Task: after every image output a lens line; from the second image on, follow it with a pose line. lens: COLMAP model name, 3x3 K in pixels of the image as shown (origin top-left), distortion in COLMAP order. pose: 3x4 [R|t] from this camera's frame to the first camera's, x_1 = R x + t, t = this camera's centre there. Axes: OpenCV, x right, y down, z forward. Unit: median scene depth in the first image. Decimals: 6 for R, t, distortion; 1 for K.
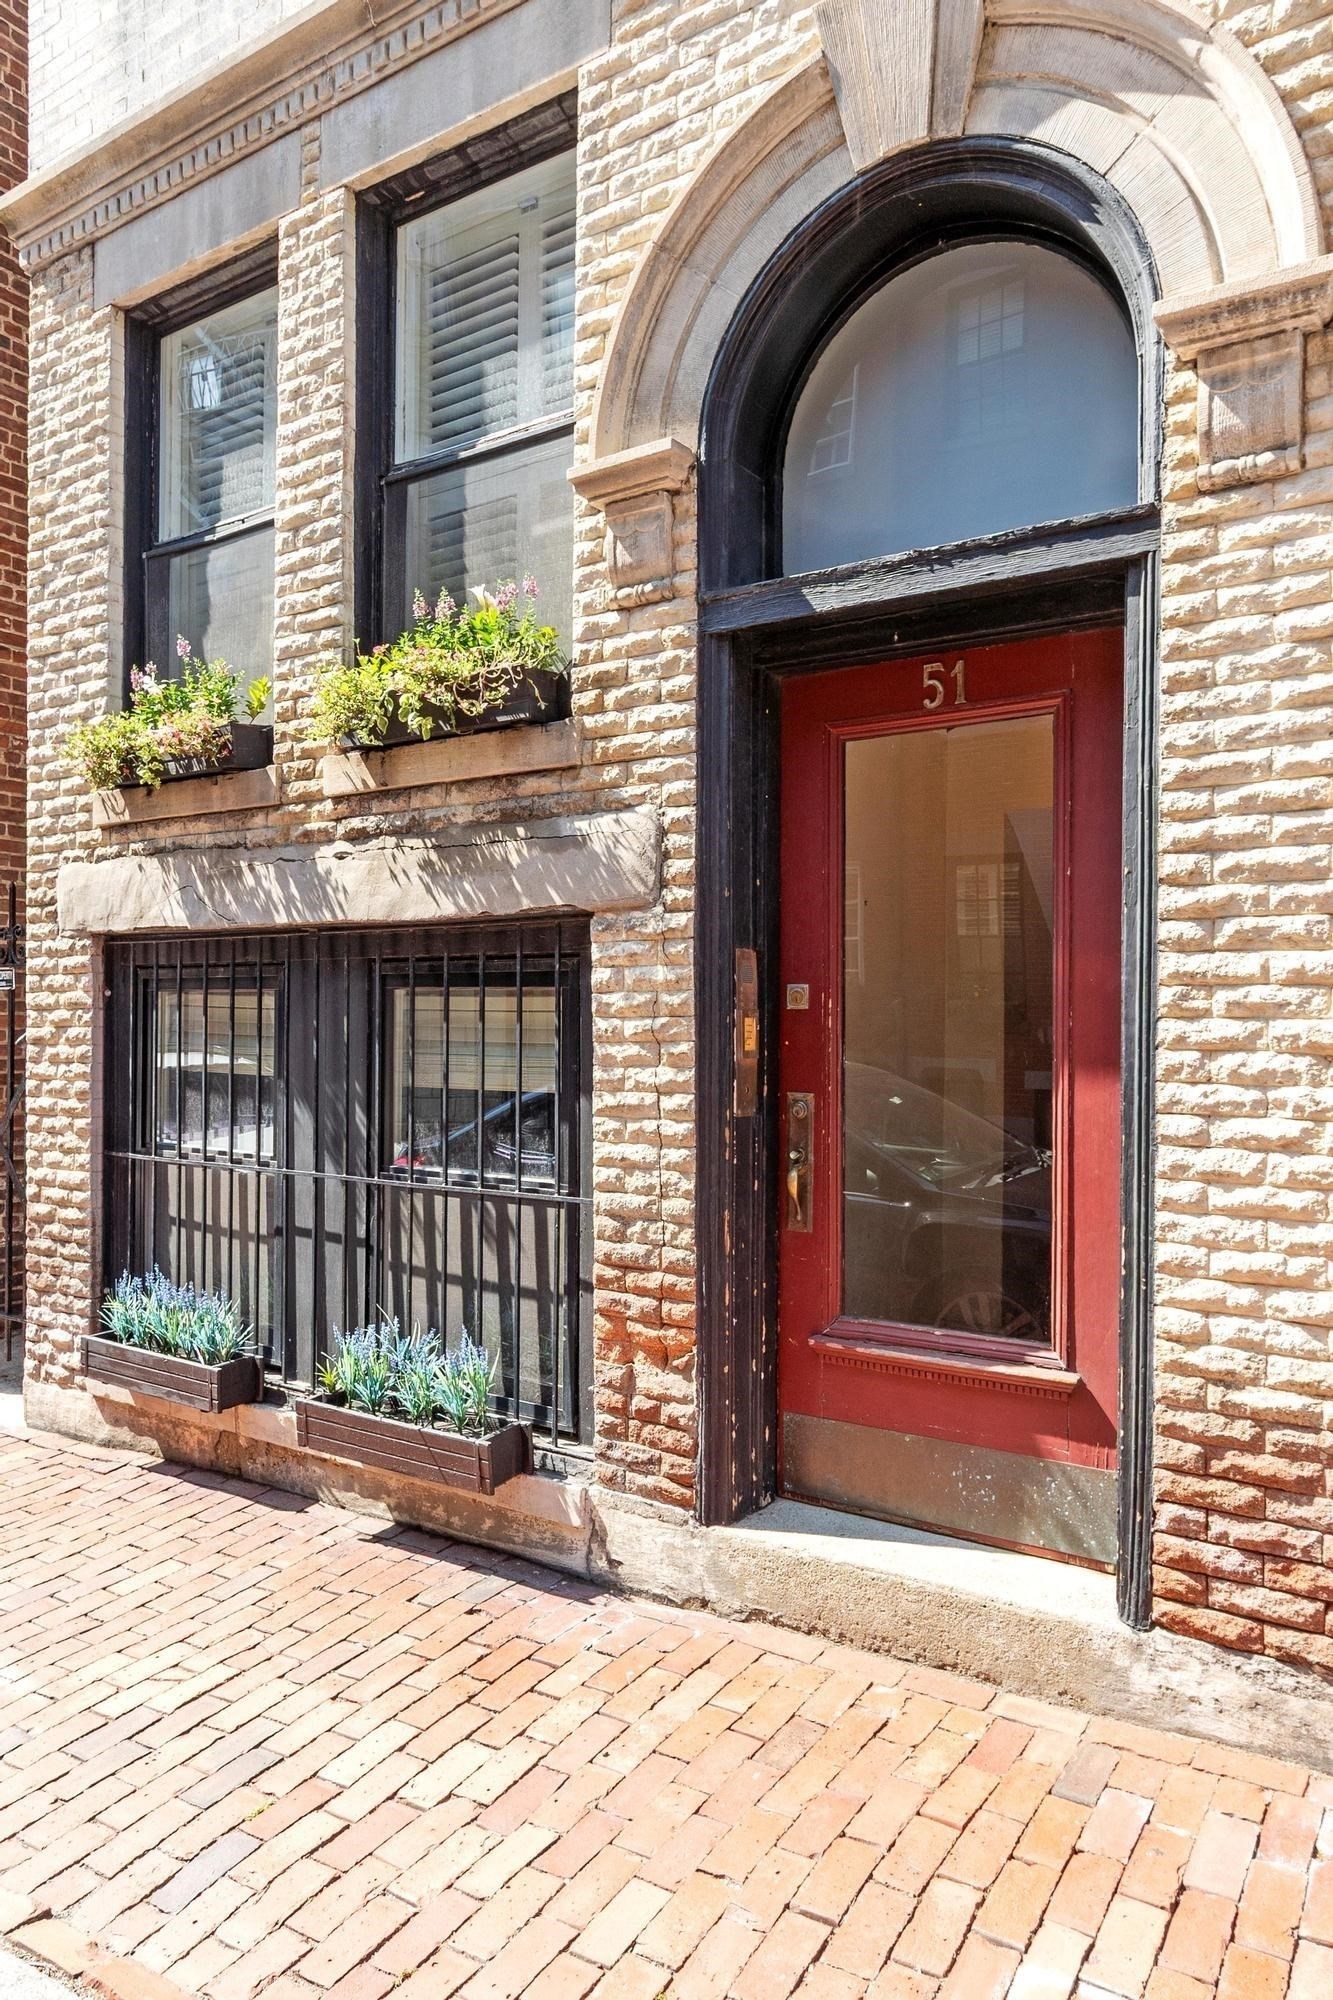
lens RADIAL K [[1345.2, 0, 666.1], [0, 1345.2, 1007.3], [0, 0, 1]] dist [0.006498, 0.002439]
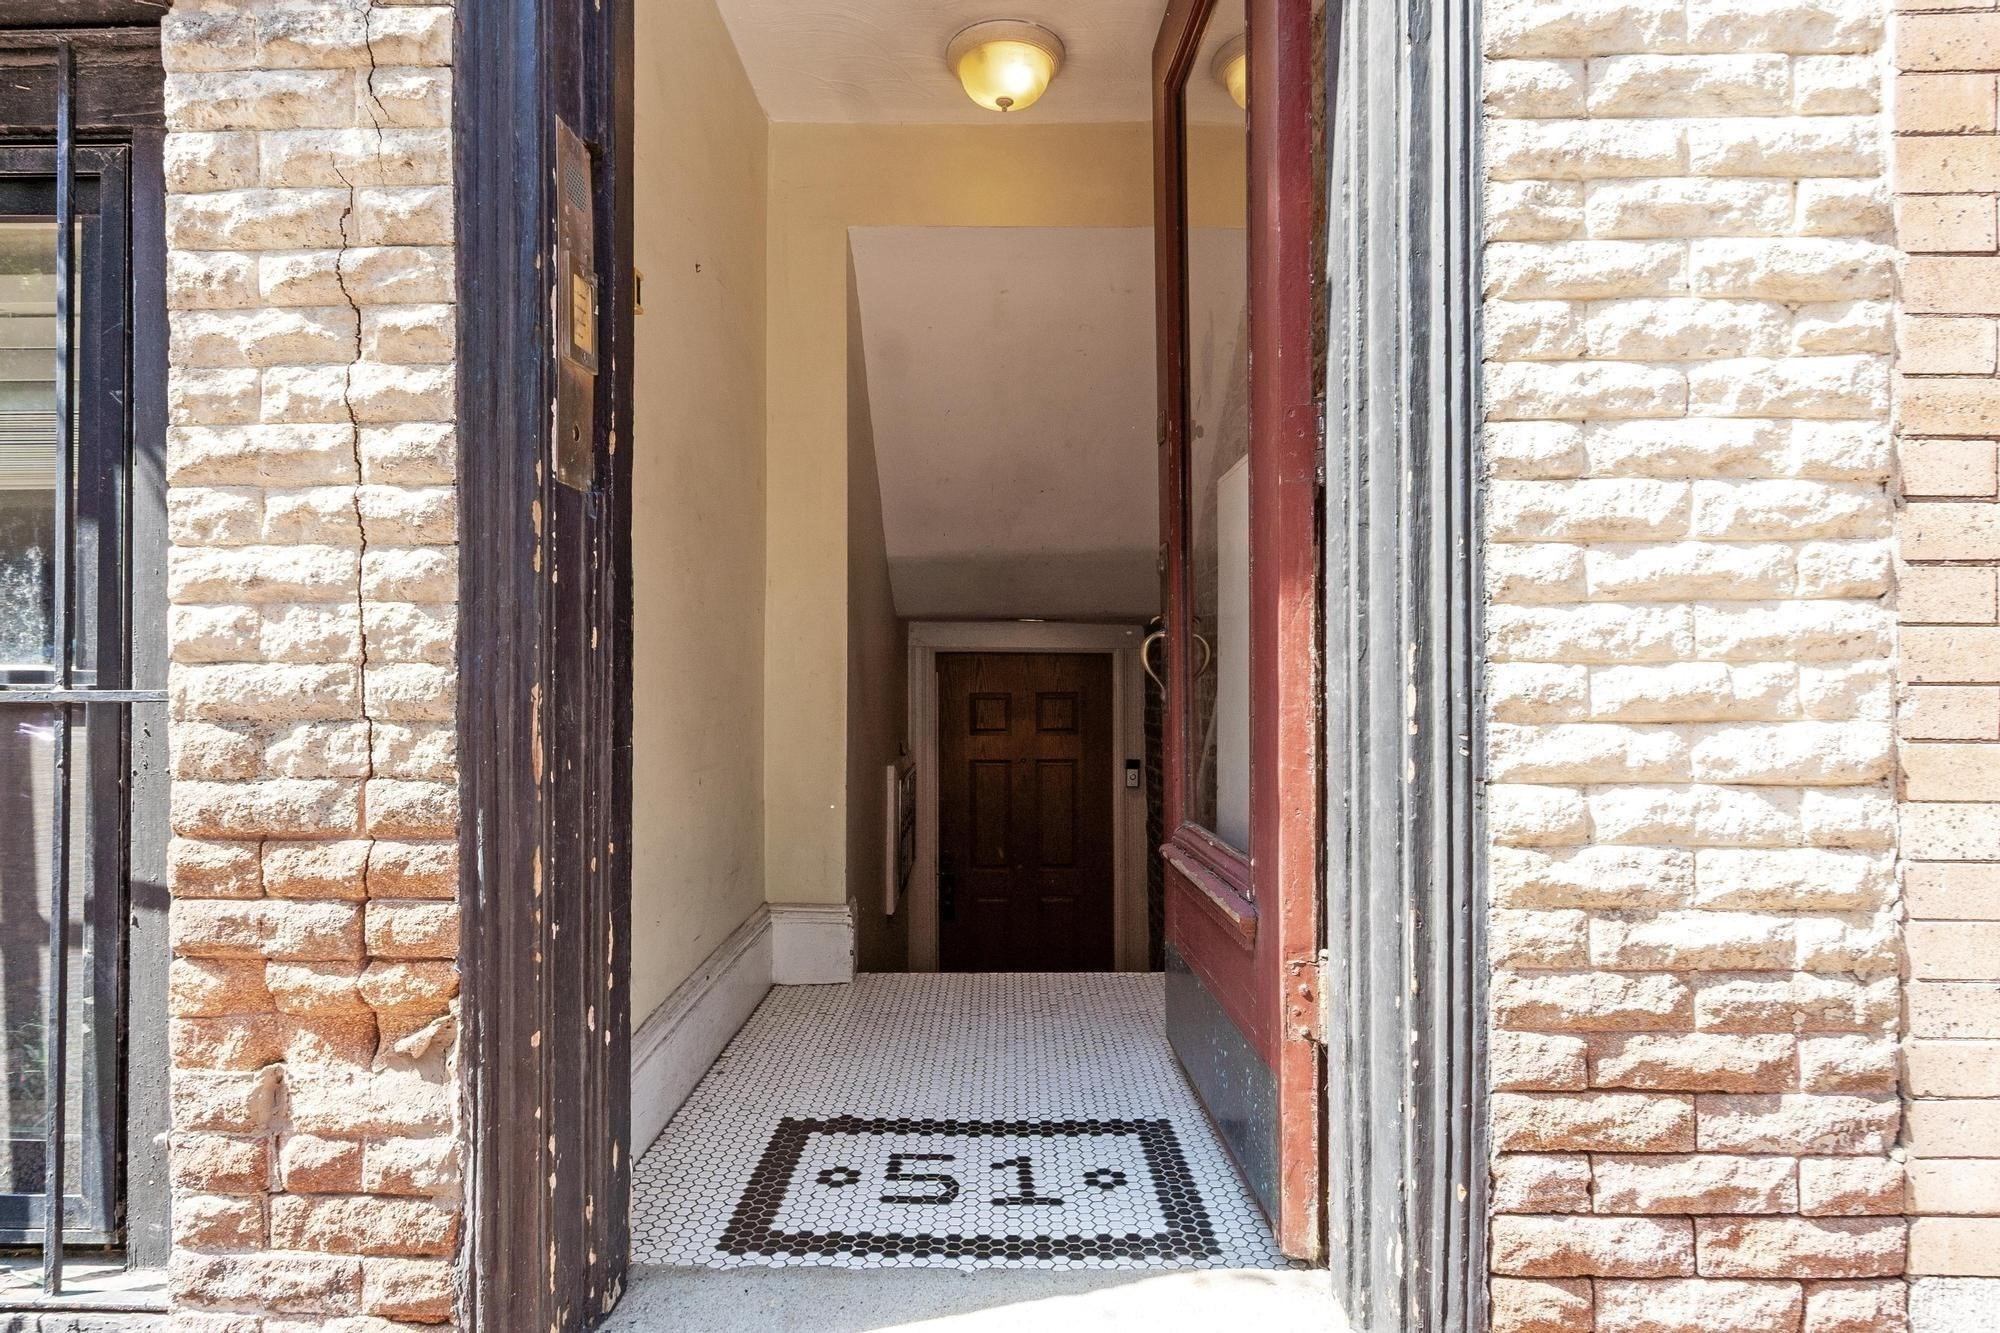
lens RADIAL K [[1120.8, 0, 993.1], [0, 1120.8, 660.9], [0, 0, 1]] dist [-0.000669, 0.000869]
pose [[0.839119, 0.000579, 0.543948, -0.030006], [-0.003261, 0.999987, 0.003967, 0.140856], [-0.543939, -0.005102, 0.839109, 0.604089]]
